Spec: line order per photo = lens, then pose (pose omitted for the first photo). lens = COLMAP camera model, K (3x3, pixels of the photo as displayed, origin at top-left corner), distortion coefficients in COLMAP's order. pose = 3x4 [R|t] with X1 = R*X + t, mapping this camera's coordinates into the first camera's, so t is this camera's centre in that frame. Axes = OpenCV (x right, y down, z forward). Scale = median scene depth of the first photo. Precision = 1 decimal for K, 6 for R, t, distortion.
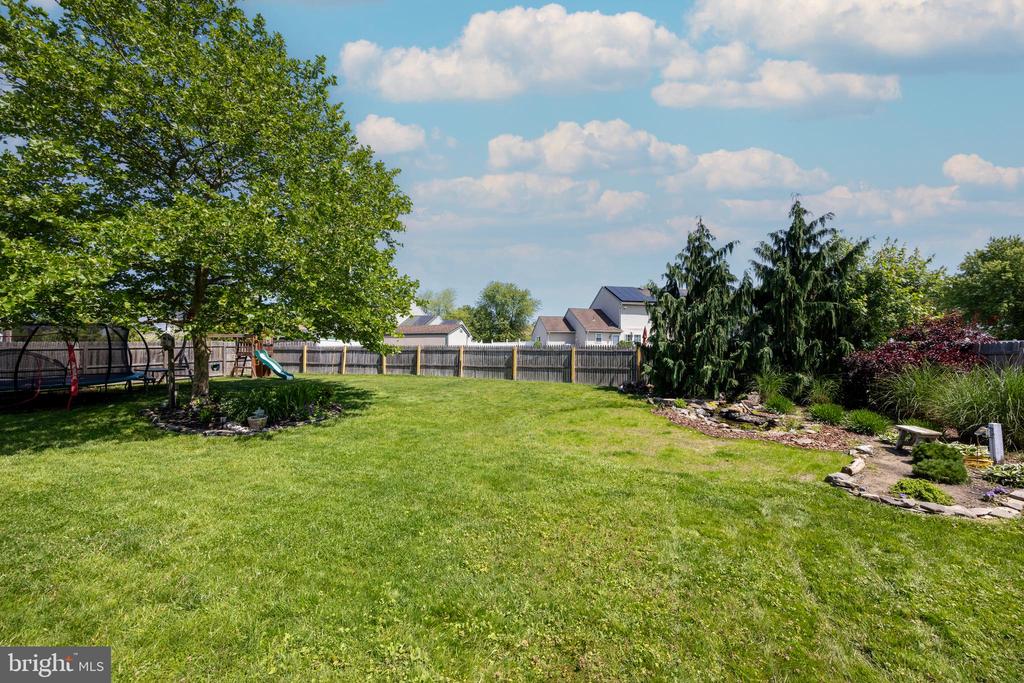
lens RADIAL K [[404.9, 0, 510.5], [0, 404.9, 339.5], [0, 0, 1]] dist [0.000065, -0.000093]
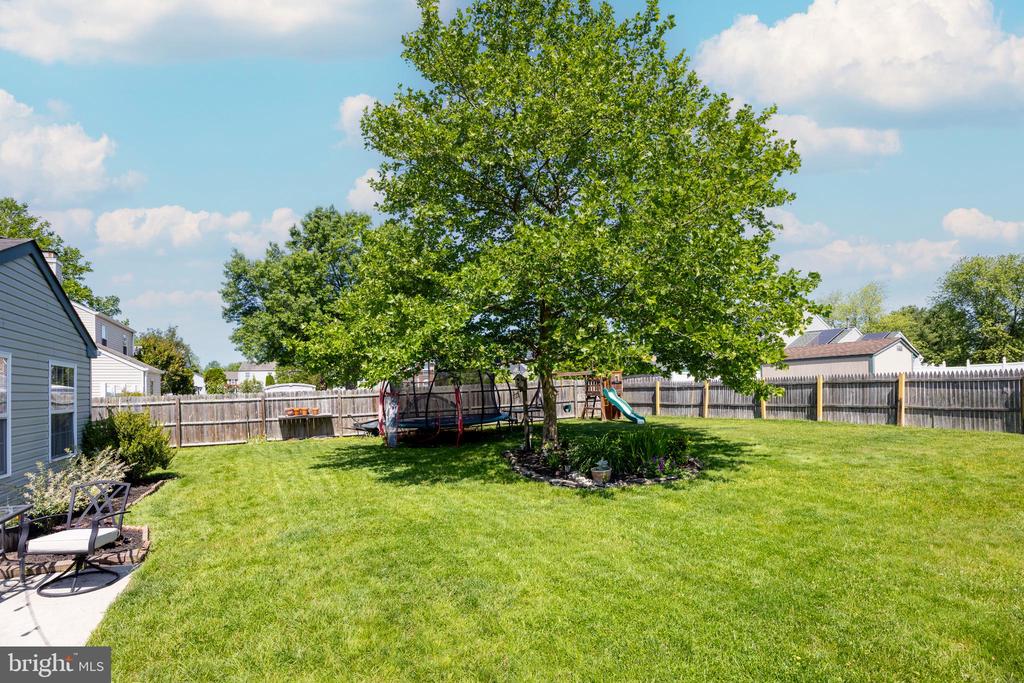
lens RADIAL K [[493.0, 0, 511.4], [0, 493.0, 389.3], [0, 0, 1]] dist [-0.010231, -0.000244]
pose [[0.702932, -0.020653, -0.710957, -0.021003], [0.046404, 0.998780, 0.016866, 0.000194], [0.709741, -0.044847, 0.703034, 0.141955]]
